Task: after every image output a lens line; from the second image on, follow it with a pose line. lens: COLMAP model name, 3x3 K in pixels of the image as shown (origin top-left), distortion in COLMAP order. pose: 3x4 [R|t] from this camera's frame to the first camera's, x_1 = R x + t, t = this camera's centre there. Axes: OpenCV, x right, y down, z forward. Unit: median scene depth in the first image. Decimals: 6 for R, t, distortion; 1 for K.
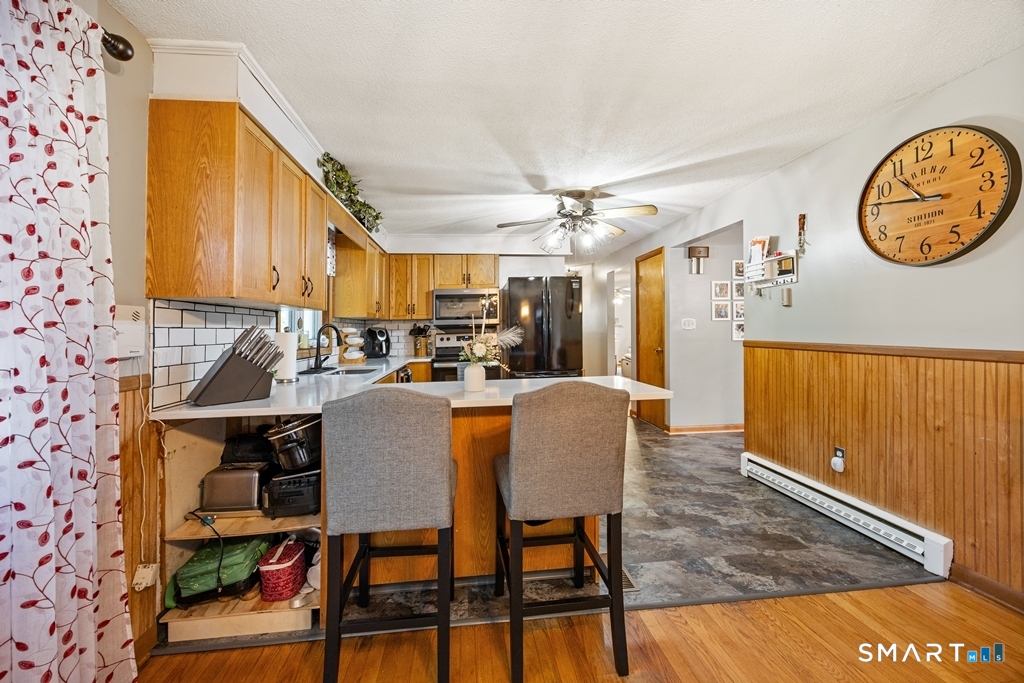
lens RADIAL K [[406.6, 0, 512.3], [0, 406.6, 315.3], [0, 0, 1]] dist [-0.001353, -0.000059]
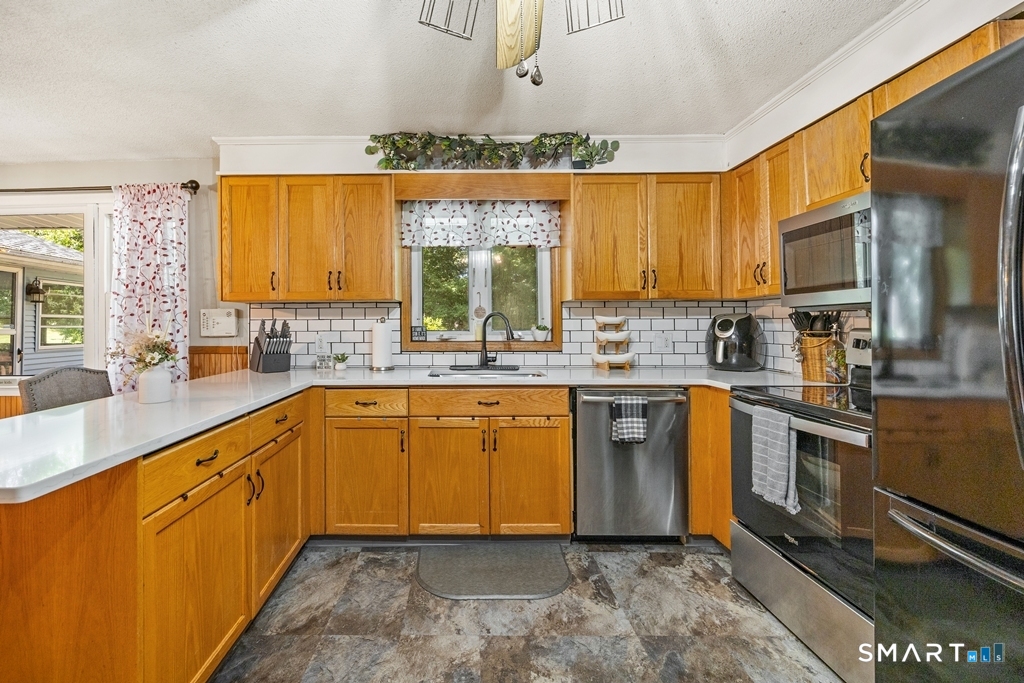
lens RADIAL K [[420.1, 0, 454.2], [0, 420.1, 317.0], [0, 0, 1]] dist [-0.000423, -0.000006]
pose [[-0.124115, 0.001272, -0.992267, 0.664529], [0.041388, 0.999136, -0.003896, 0.050831], [0.991404, -0.041551, -0.124060, 1.758295]]
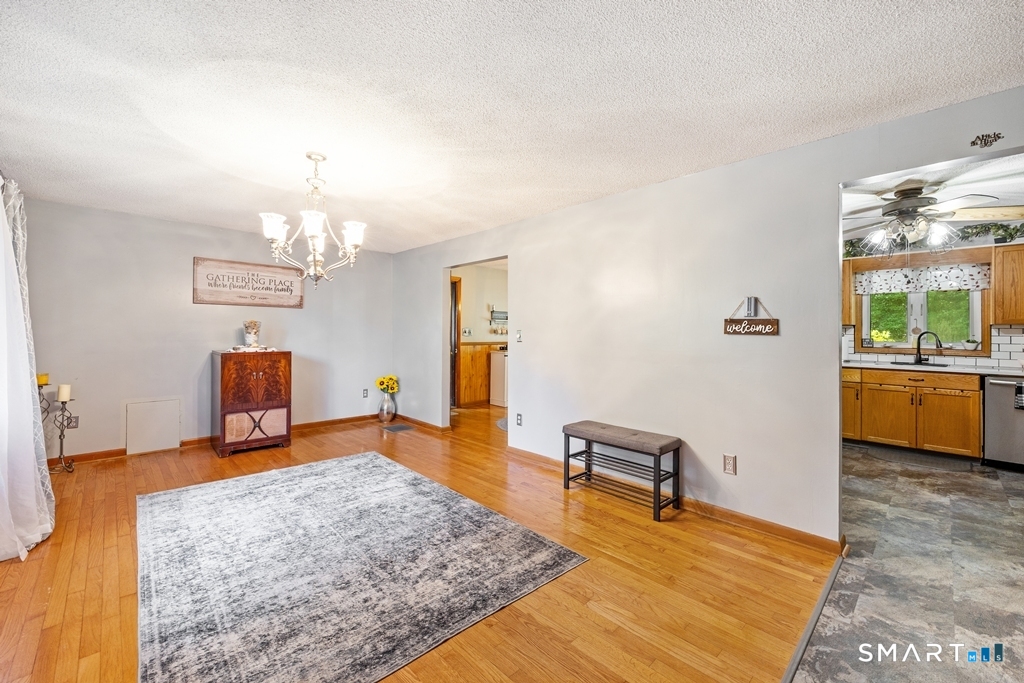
lens RADIAL K [[413.1, 0, 513.3], [0, 413.1, 331.2], [0, 0, 1]] dist [-0.000764, 0.000086]
pose [[-0.787105, 0.009462, -0.616746, 2.565556], [0.027311, 0.999436, -0.019522, 0.015486], [0.616214, -0.032209, -0.786920, 2.120928]]
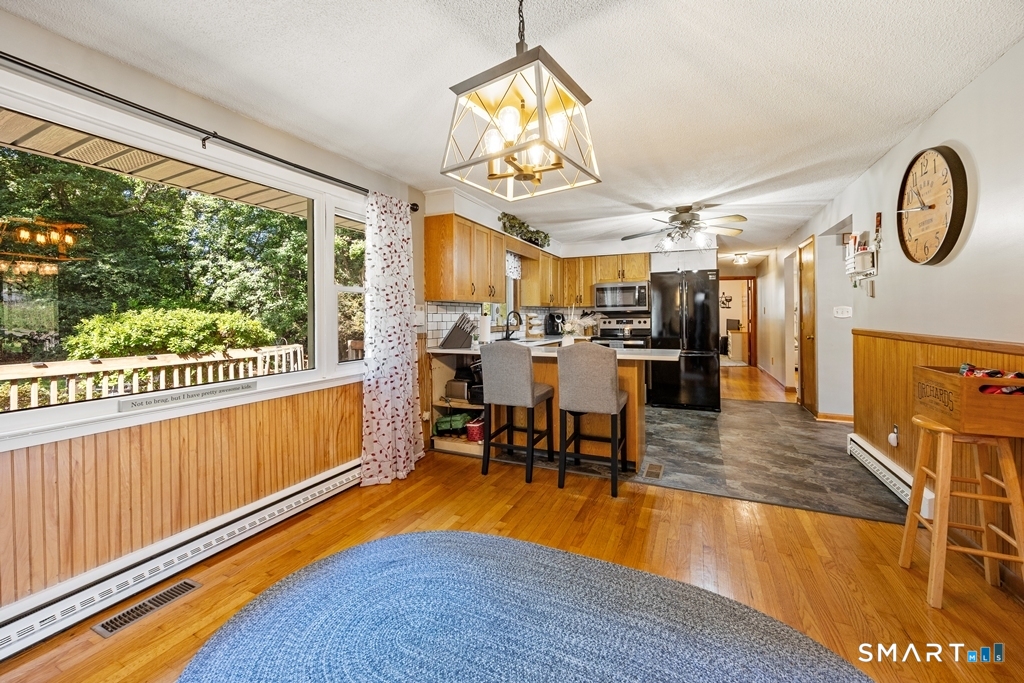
lens RADIAL K [[410.2, 0, 509.8], [0, 410.2, 316.4], [0, 0, 1]] dist [-0.000025, -0.000038]
pose [[0.856565, 0.012070, -0.515897, 0.628137], [0.009412, 0.999195, 0.039005, -0.034230], [0.515953, -0.038266, 0.855762, -0.657908]]
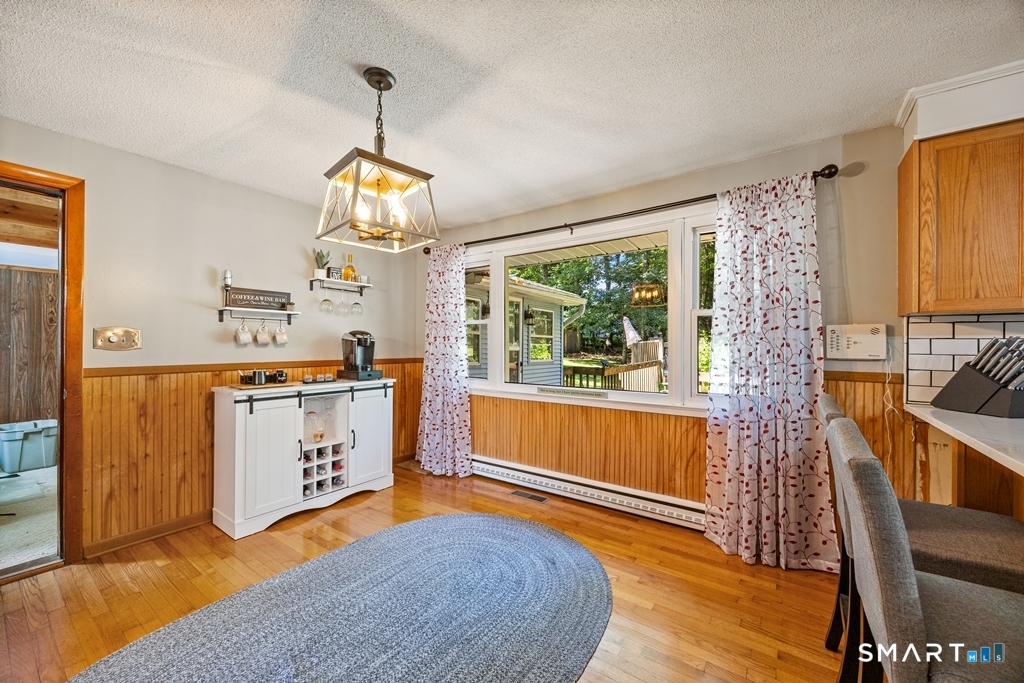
lens RADIAL K [[392.2, 0, 511.4], [0, 392.2, 343.6], [0, 0, 1]] dist [-0.000750, -0.000031]
pose [[-0.664399, 0.015392, -0.747219, 0.745257], [0.034850, 0.999338, -0.010403, 0.012252], [0.746565, -0.032952, -0.664496, 0.745972]]
